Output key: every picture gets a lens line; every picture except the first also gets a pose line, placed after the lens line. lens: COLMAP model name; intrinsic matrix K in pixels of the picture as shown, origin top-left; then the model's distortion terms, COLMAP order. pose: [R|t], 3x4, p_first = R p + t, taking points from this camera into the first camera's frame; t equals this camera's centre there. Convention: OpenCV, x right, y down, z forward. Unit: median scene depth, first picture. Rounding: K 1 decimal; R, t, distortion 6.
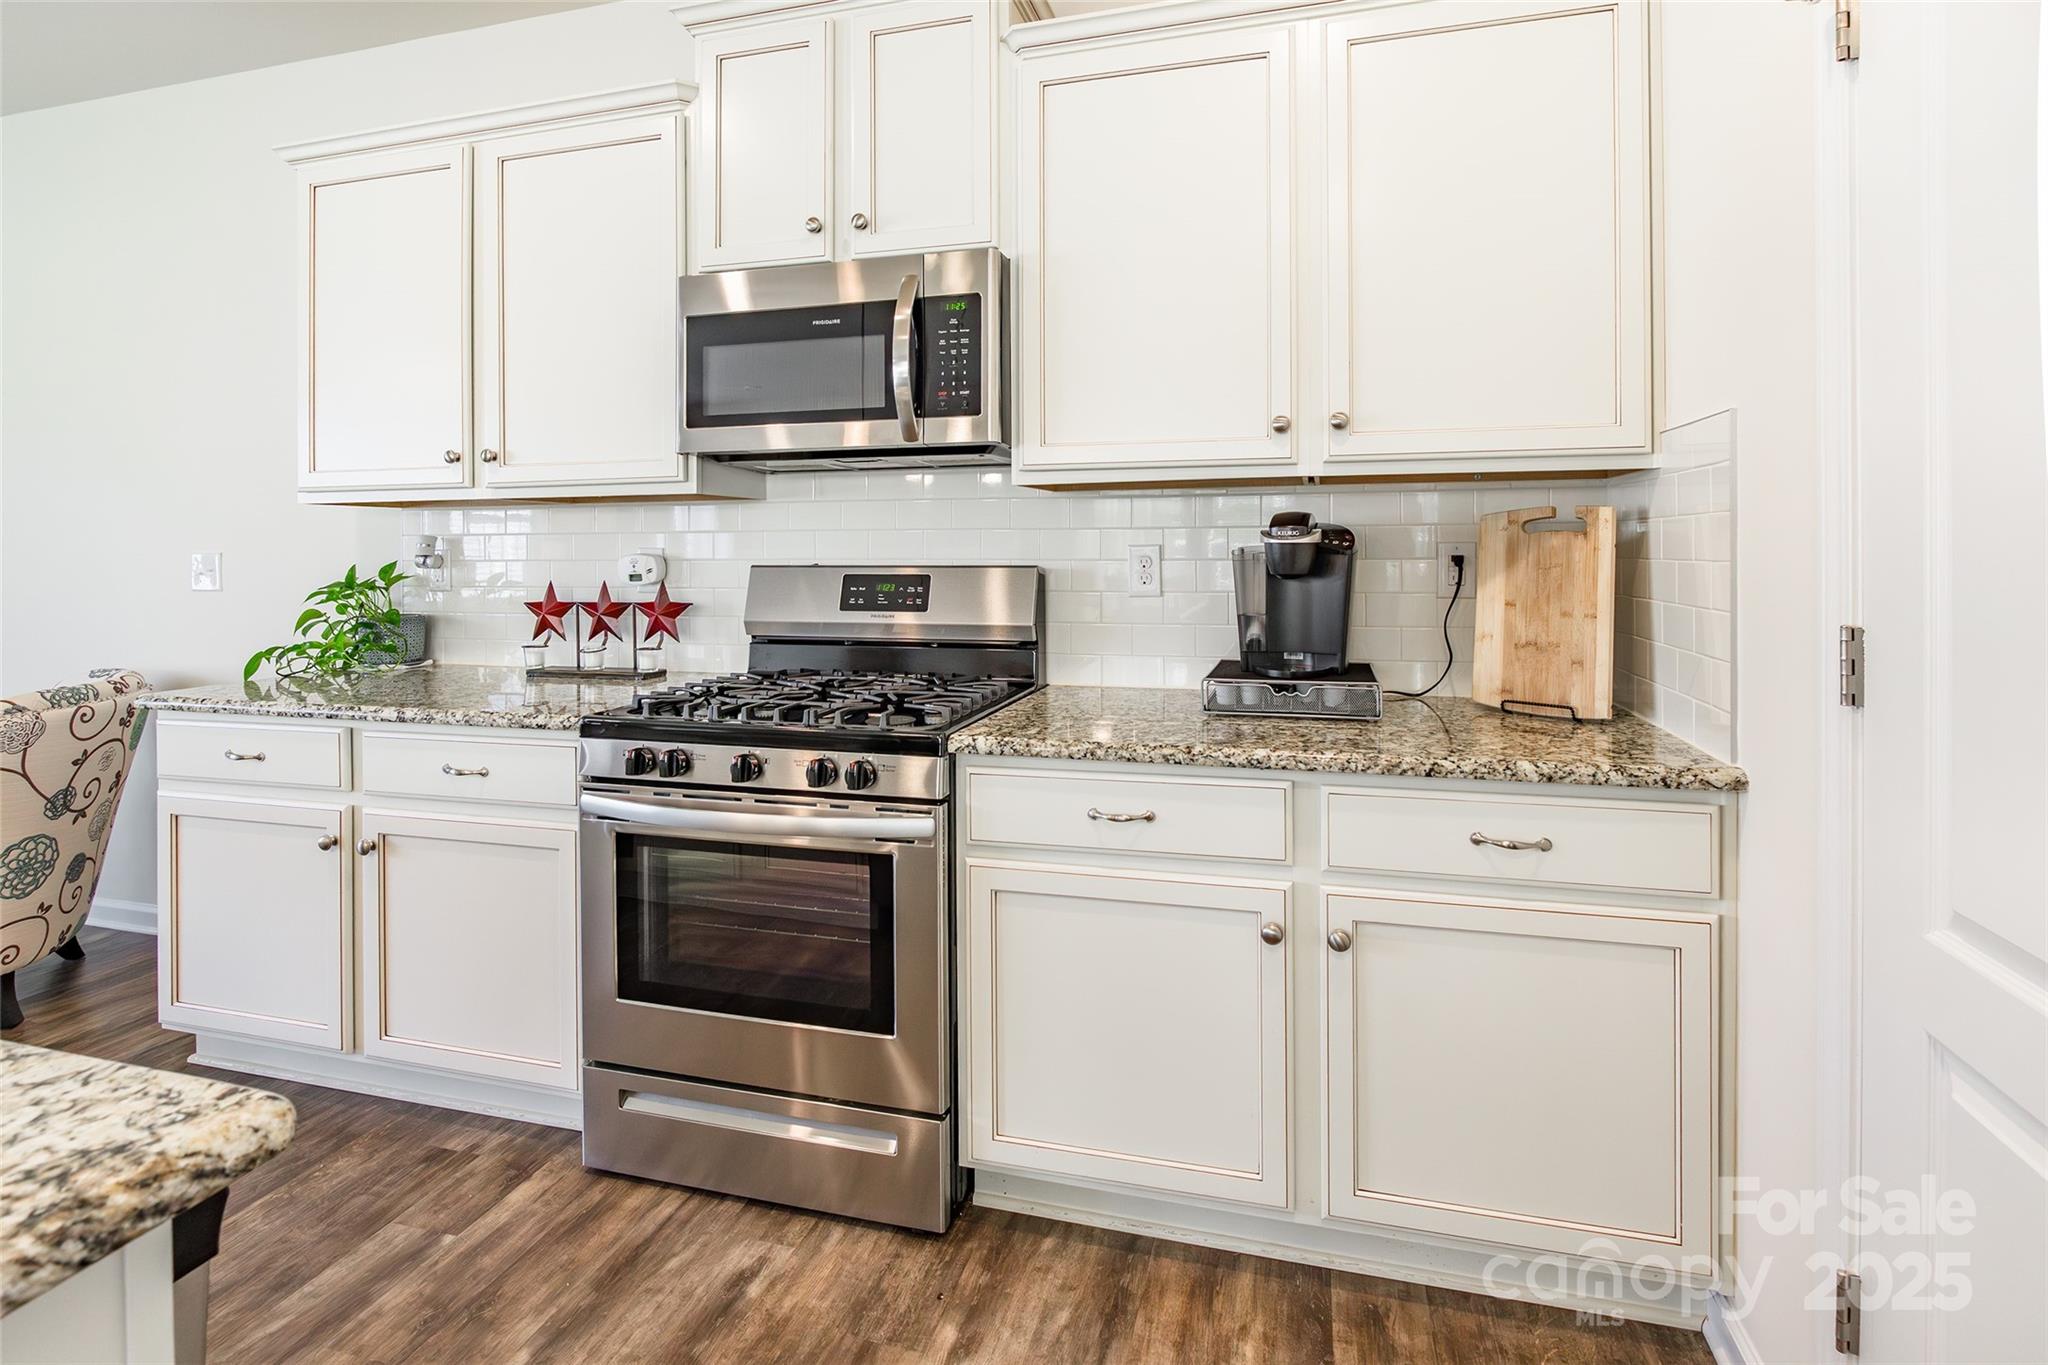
lens RADIAL K [[969.1, 0, 1113.9], [0, 969.1, 544.5], [0, 0, 1]] dist [-0.014542, 0.001076]
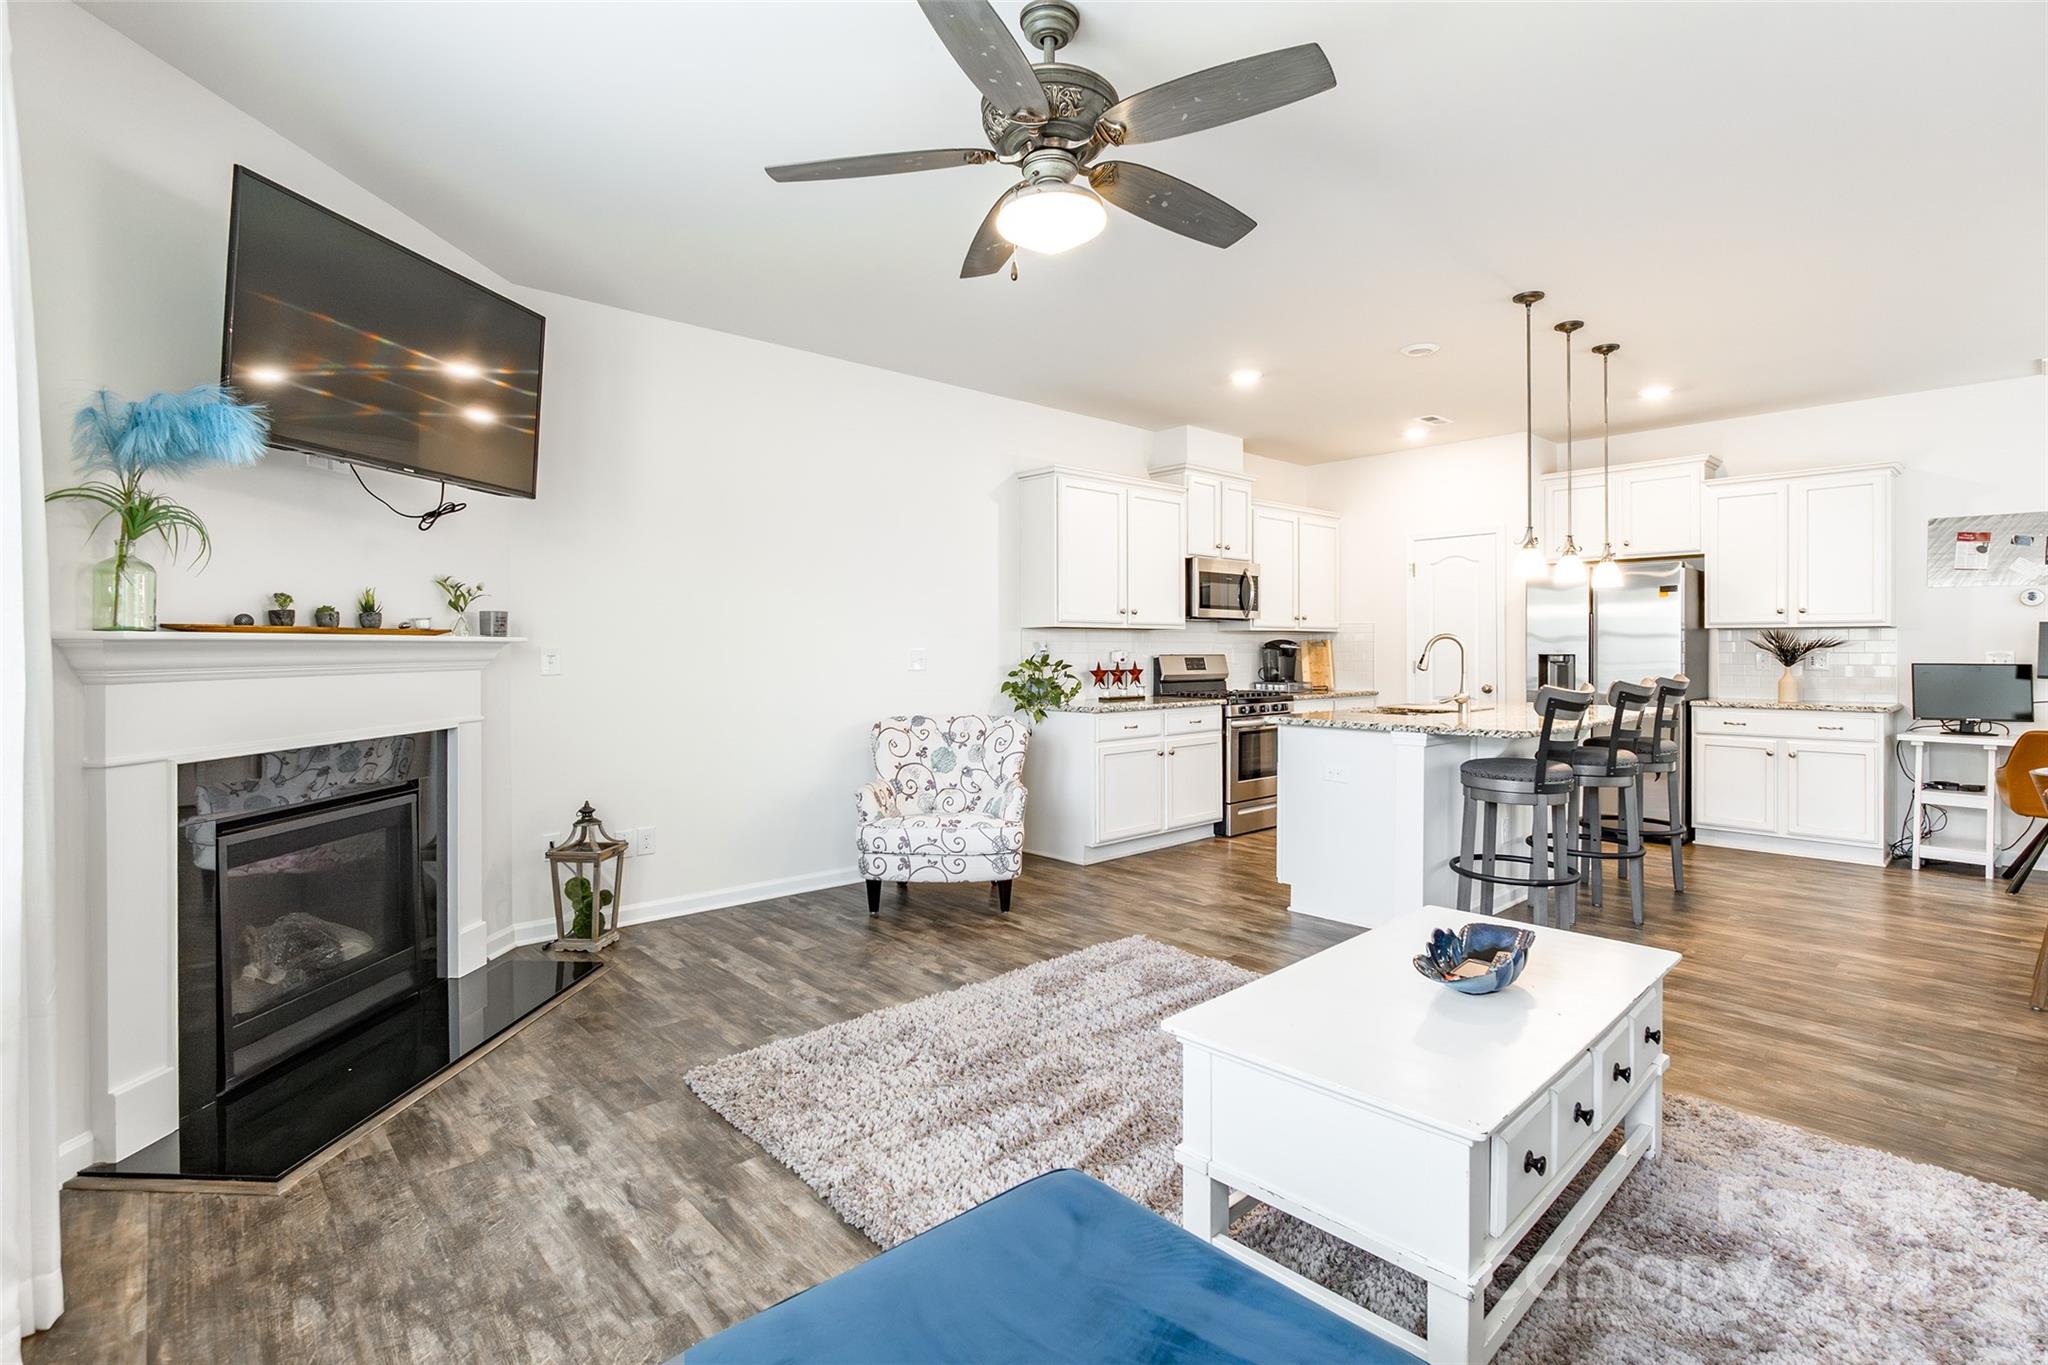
lens RADIAL K [[969.1, 0, 1011.1], [0, 969.1, 652.4], [0, 0, 1]] dist [-0.014542, 0.001076]
pose [[0.551739, -0.000314, 0.834017, -3.405201], [-0.005315, 0.999978, 0.003893, 0.007416], [-0.834000, -0.006581, 0.551725, -0.190672]]
